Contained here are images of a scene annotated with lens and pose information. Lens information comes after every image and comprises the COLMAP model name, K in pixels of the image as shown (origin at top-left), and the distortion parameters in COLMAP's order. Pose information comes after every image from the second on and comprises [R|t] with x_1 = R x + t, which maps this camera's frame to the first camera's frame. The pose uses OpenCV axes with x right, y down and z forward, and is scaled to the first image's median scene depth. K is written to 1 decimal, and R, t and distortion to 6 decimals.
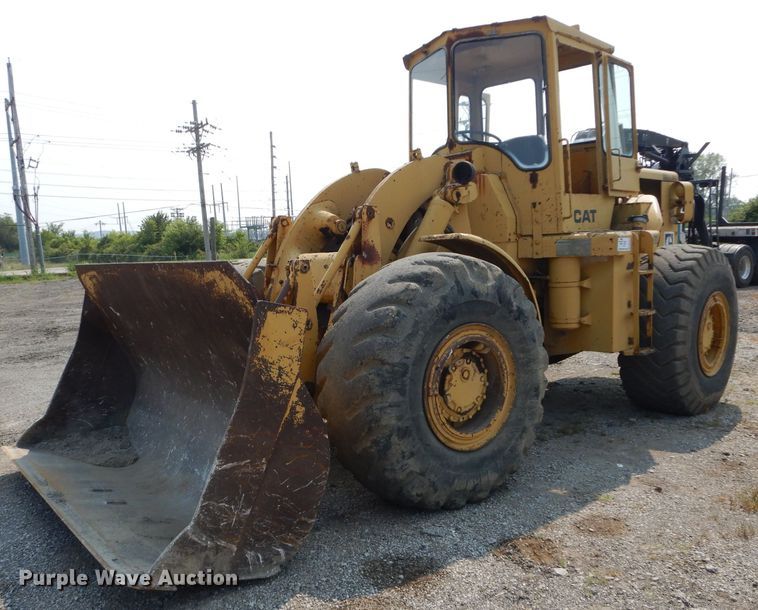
lens RADIAL K [[736.9, 0, 378.0], [0, 736.9, 333.1], [0, 0, 1]] dist [0.007869, 0.008370]
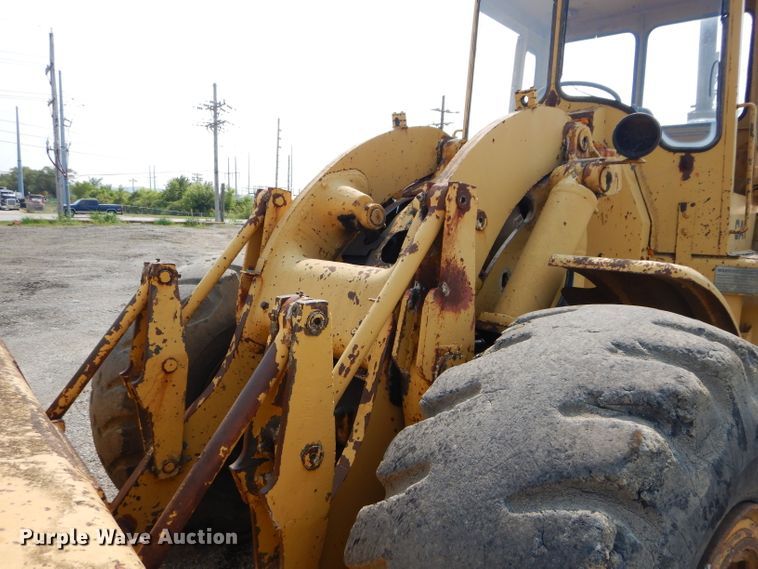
lens RADIAL K [[534.3, 0, 379.0], [0, 534.3, 284.5], [0, 0, 1]] dist [-0.001050, 0.000326]
pose [[0.995191, 0.076873, 0.060705, -0.065481], [-0.077438, 0.996973, 0.006999, -0.088415], [-0.059984, -0.011667, 0.998131, 0.546621]]
